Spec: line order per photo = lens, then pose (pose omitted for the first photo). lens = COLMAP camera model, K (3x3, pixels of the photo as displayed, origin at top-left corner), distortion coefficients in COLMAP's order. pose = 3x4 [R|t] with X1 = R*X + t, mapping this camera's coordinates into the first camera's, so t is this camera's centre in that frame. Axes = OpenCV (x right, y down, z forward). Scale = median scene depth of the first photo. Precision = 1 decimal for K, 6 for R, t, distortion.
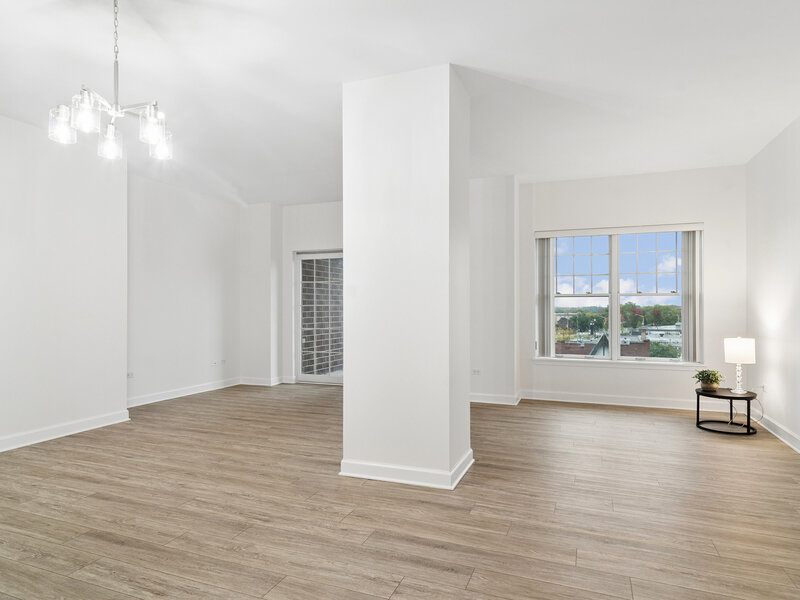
lens RADIAL K [[485.2, 0, 399.3], [0, 485.2, 305.4], [0, 0, 1]] dist [-0.000314, 0.003873]
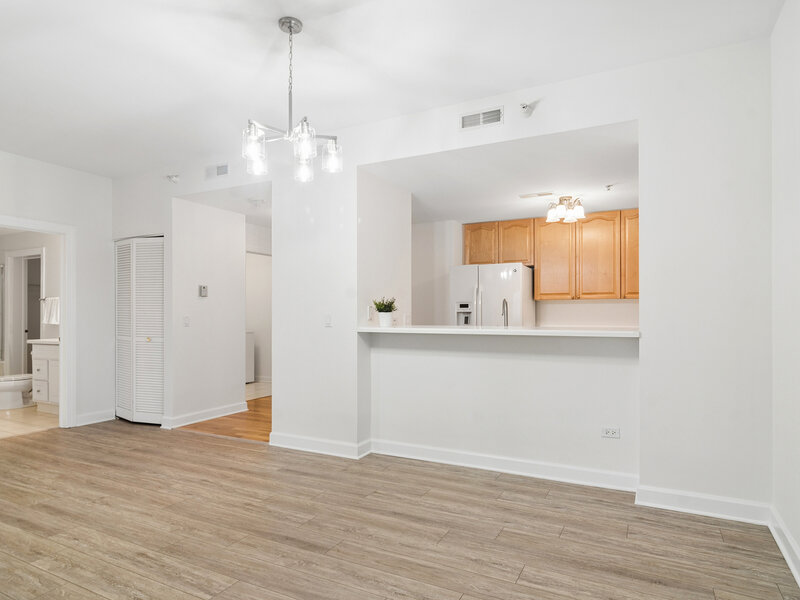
lens RADIAL K [[485.2, 0, 397.5], [0, 485.2, 313.5], [0, 0, 1]] dist [-0.000314, 0.003873]
pose [[-0.993955, 0.003325, 0.109734, -0.690032], [0.002234, 0.999947, -0.010063, 0.010002], [-0.109761, -0.009757, -0.993910, 1.510203]]
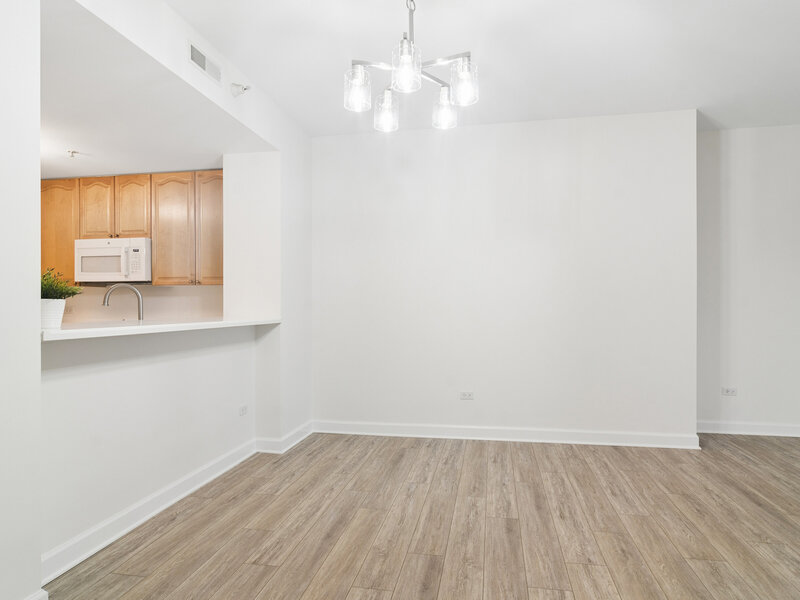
lens RADIAL K [[485.2, 0, 402.3], [0, 485.2, 305.4], [0, 0, 1]] dist [-0.000314, 0.003873]
pose [[0.191445, 0.000478, -0.981503, 0.173034], [0.006854, 0.999975, 0.001824, 0.003971], [0.981479, -0.007076, 0.191437, 0.602206]]
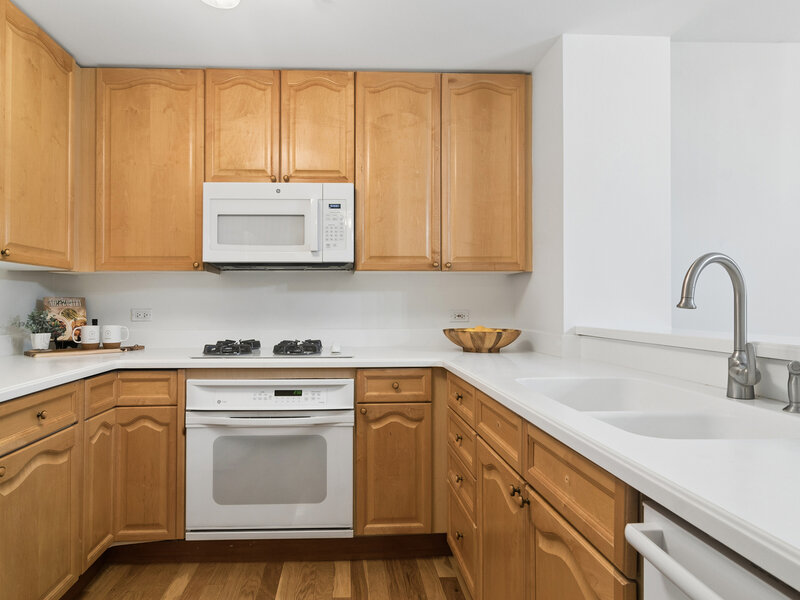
lens RADIAL K [[485.2, 0, 360.9], [0, 485.2, 300.8], [0, 0, 1]] dist [-0.000314, 0.003873]
pose [[0.401965, -0.003331, -0.915649, -0.603389], [0.004433, 0.999989, -0.001691, -0.005608], [0.915644, -0.003379, 0.401975, -0.129847]]
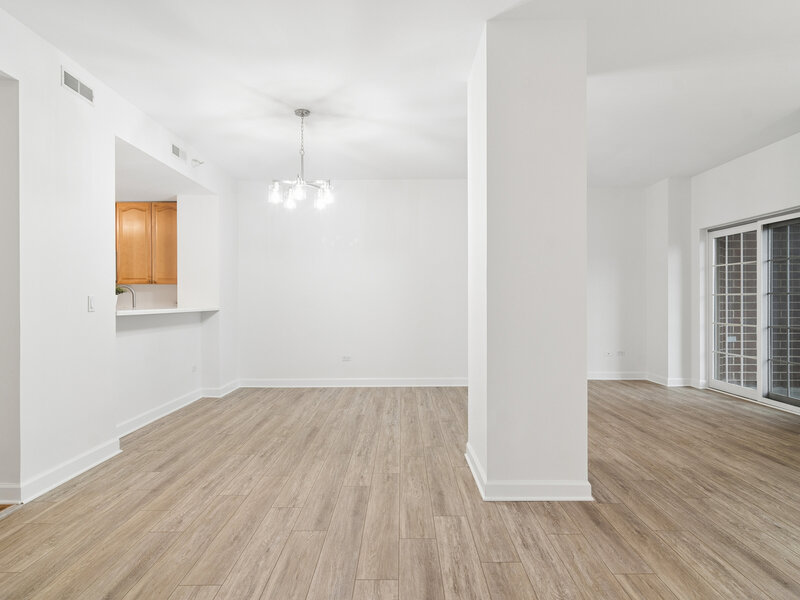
lens RADIAL K [[485.2, 0, 397.4], [0, 485.2, 303.1], [0, 0, 1]] dist [-0.000314, 0.003873]
pose [[0.359589, 0.007987, -0.933077, 0.840206], [0.006150, 0.999921, 0.010929, 0.005242], [0.933091, -0.009669, 0.359511, 0.507605]]
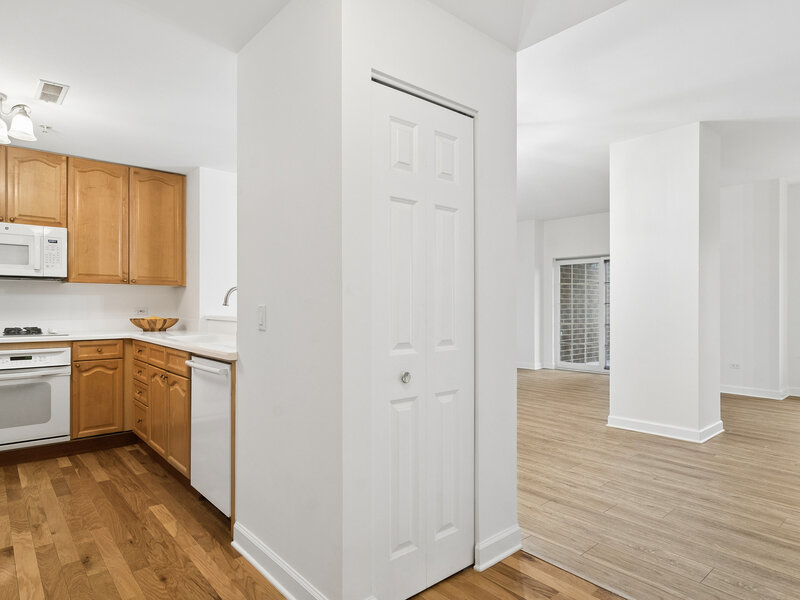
lens RADIAL K [[485.2, 0, 401.0], [0, 485.2, 304.4], [0, 0, 1]] dist [-0.000314, 0.003873]
pose [[0.888916, 0.001303, -0.458068, -0.011930], [-0.000066, 0.999996, 0.002716, -0.003020], [0.458070, -0.002384, 0.888913, -0.526551]]
